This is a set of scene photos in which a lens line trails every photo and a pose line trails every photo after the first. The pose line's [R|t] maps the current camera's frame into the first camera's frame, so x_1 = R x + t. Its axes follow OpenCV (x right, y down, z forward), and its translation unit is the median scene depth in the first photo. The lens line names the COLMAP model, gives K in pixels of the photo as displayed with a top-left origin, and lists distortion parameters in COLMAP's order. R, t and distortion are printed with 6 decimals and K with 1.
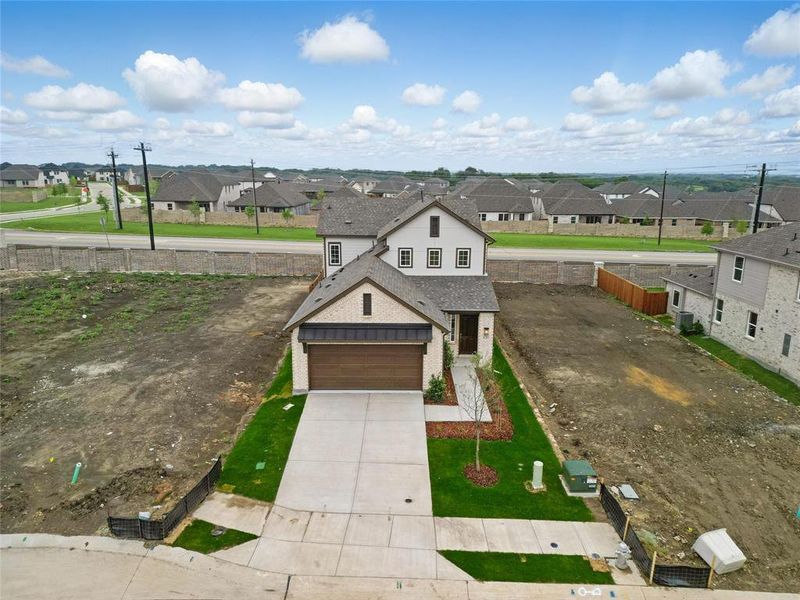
lens RADIAL K [[559.8, 0, 400.9], [0, 559.8, 300.4], [0, 0, 1]] dist [-0.001294, -0.000881]
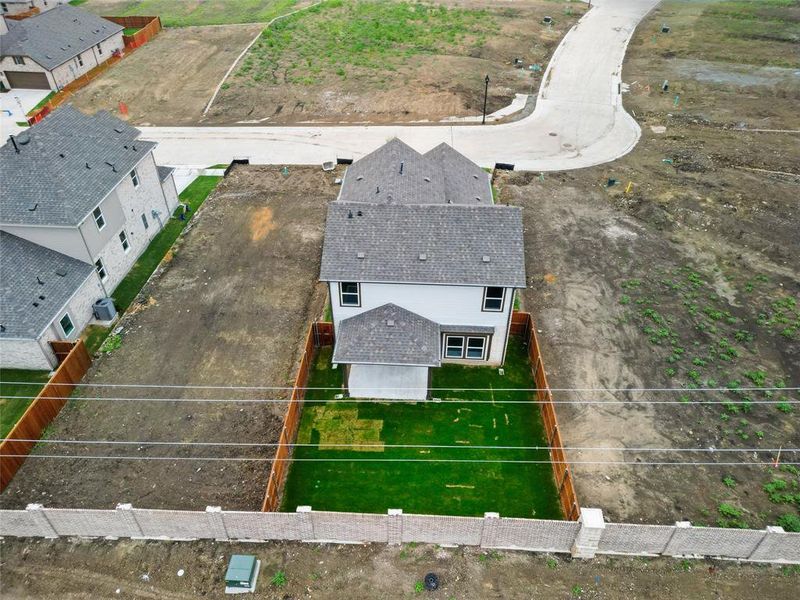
lens RADIAL K [[559.8, 0, 400.9], [0, 559.8, 300.4], [0, 0, 1]] dist [-0.001294, -0.000881]
pose [[-0.998659, -0.041911, 0.030385, -0.000021], [-0.002780, 0.629536, 0.776966, -0.905372], [-0.051692, 0.775840, -0.628808, 2.043422]]
